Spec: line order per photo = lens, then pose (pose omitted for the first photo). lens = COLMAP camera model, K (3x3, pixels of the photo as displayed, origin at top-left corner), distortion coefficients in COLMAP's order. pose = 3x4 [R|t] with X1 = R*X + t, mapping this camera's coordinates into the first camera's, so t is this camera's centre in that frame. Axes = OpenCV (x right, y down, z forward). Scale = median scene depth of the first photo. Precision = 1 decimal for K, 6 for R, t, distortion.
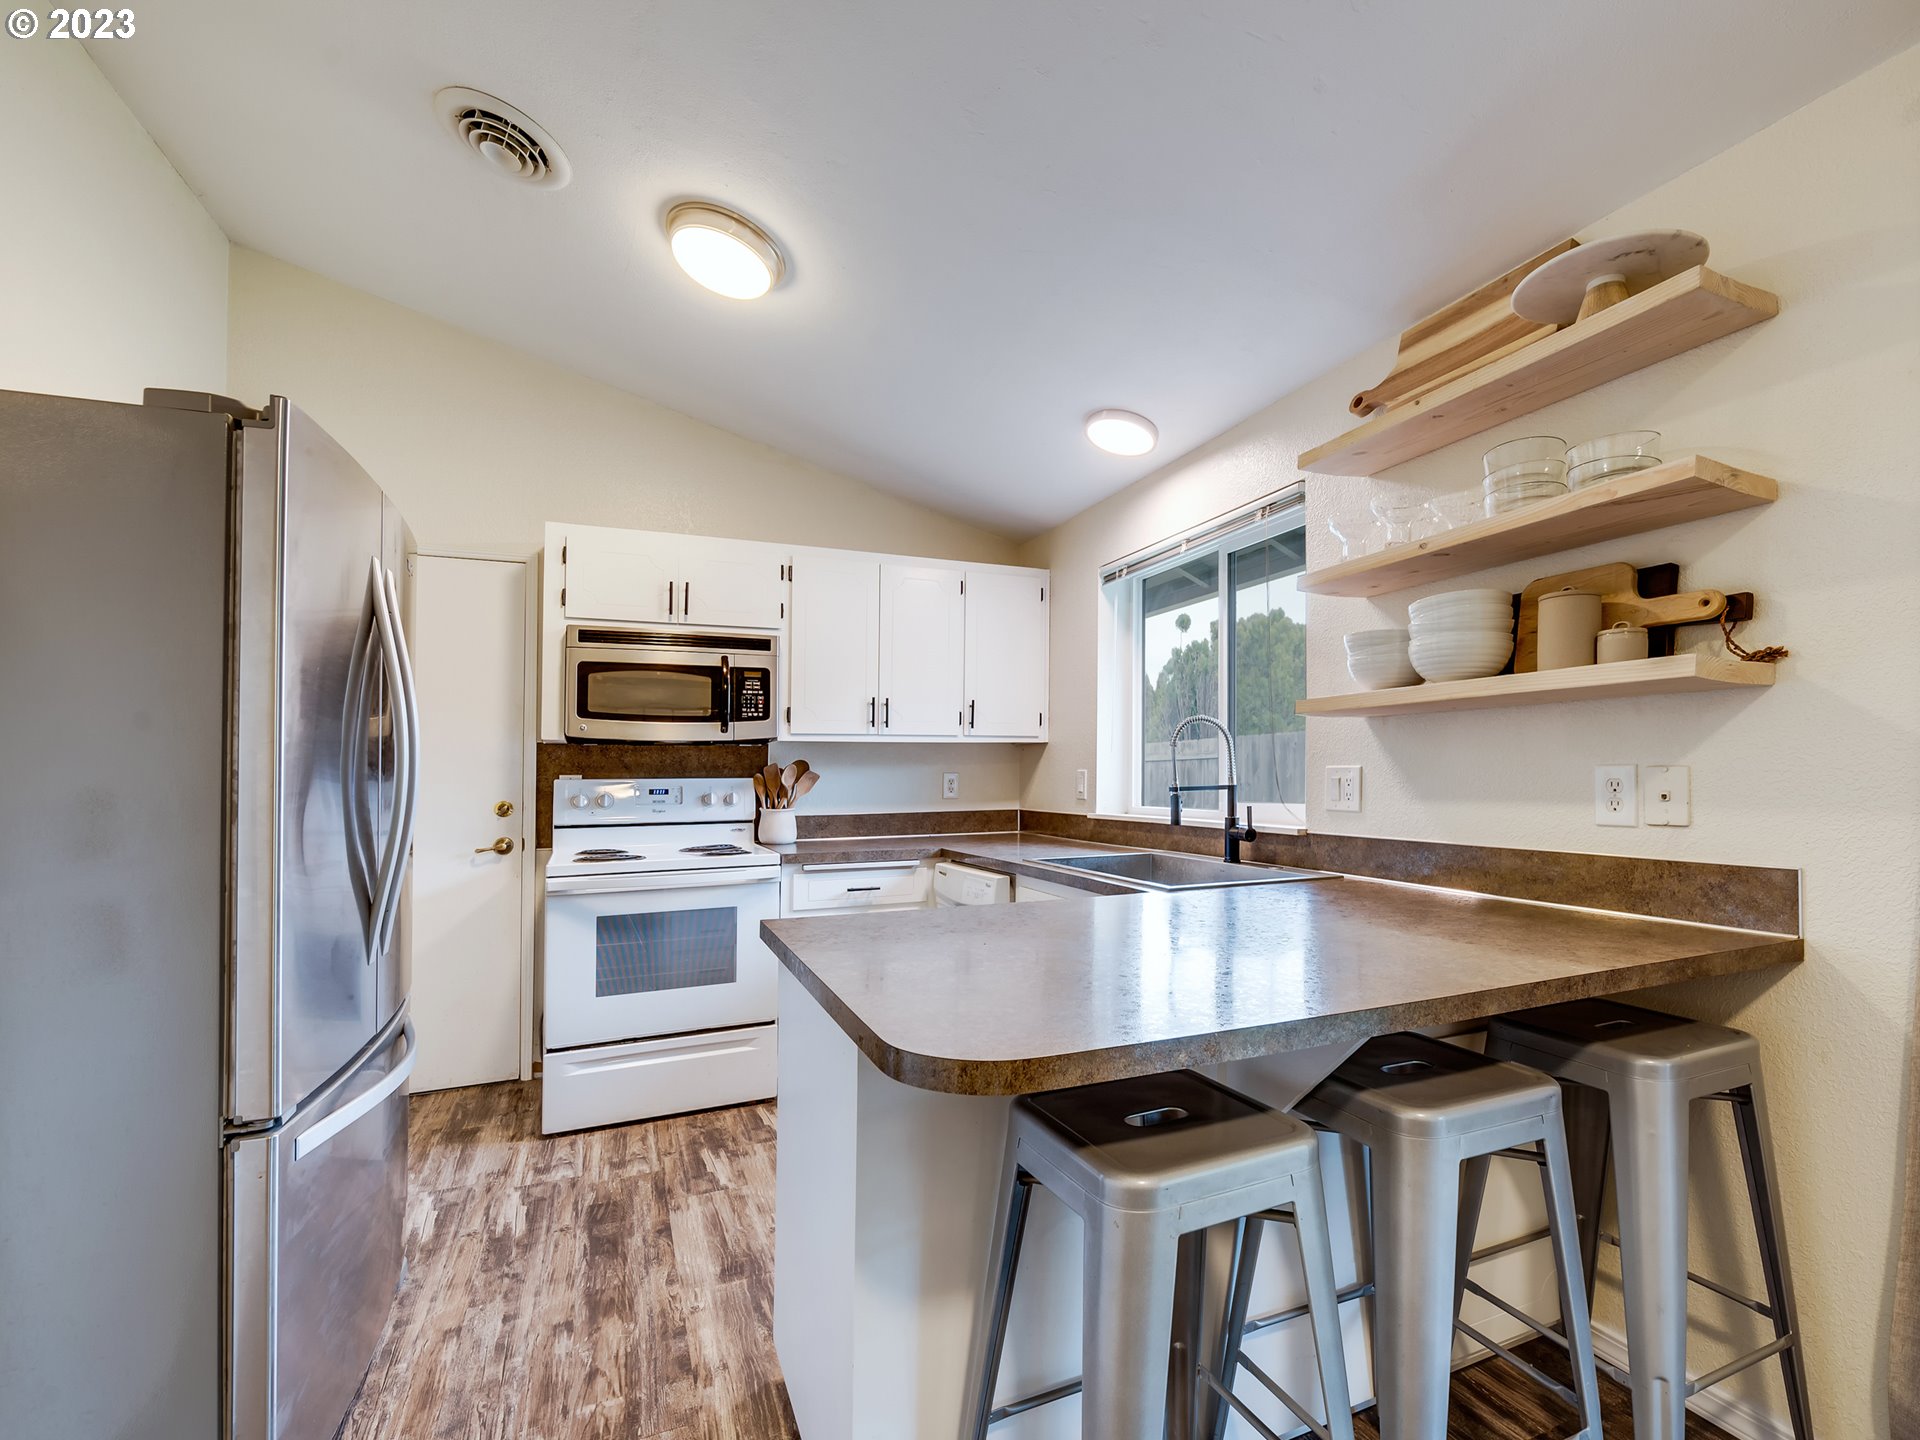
lens RADIAL K [[869.6, 0, 981.6], [0, 869.6, 758.1], [0, 0, 1]] dist [-0.004316, -0.001591]
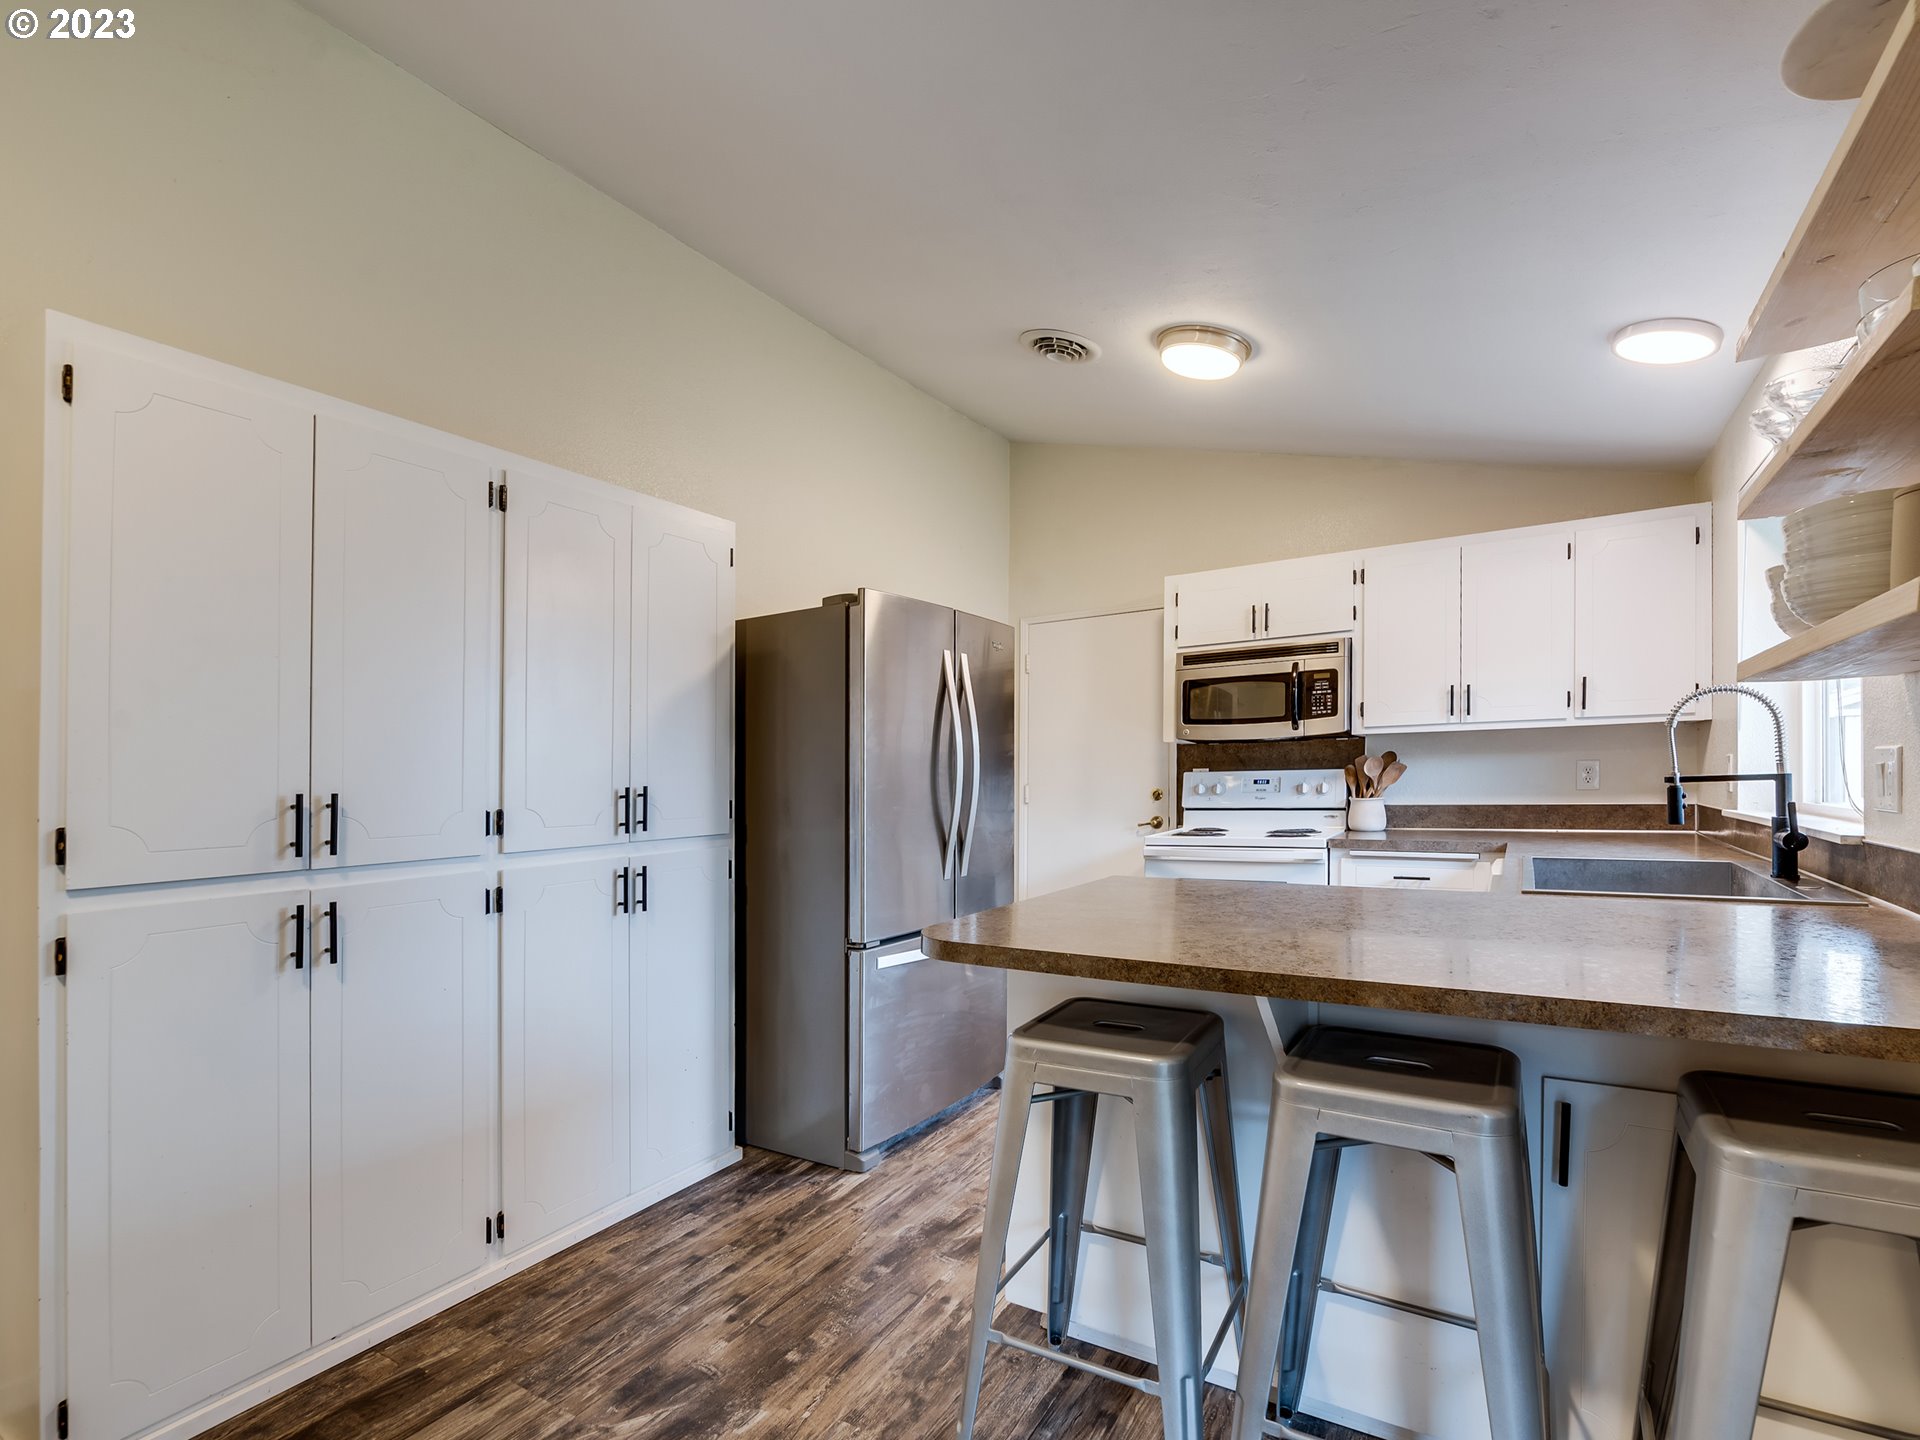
lens RADIAL K [[862.7, 0, 1011.5], [0, 862.7, 729.9], [0, 0, 1]] dist [-0.001248, -0.000227]
pose [[0.600741, -0.046997, -0.798061, 0.377880], [0.031072, 0.998889, -0.035435, -0.000748], [0.798839, -0.003510, 0.601534, 0.023106]]
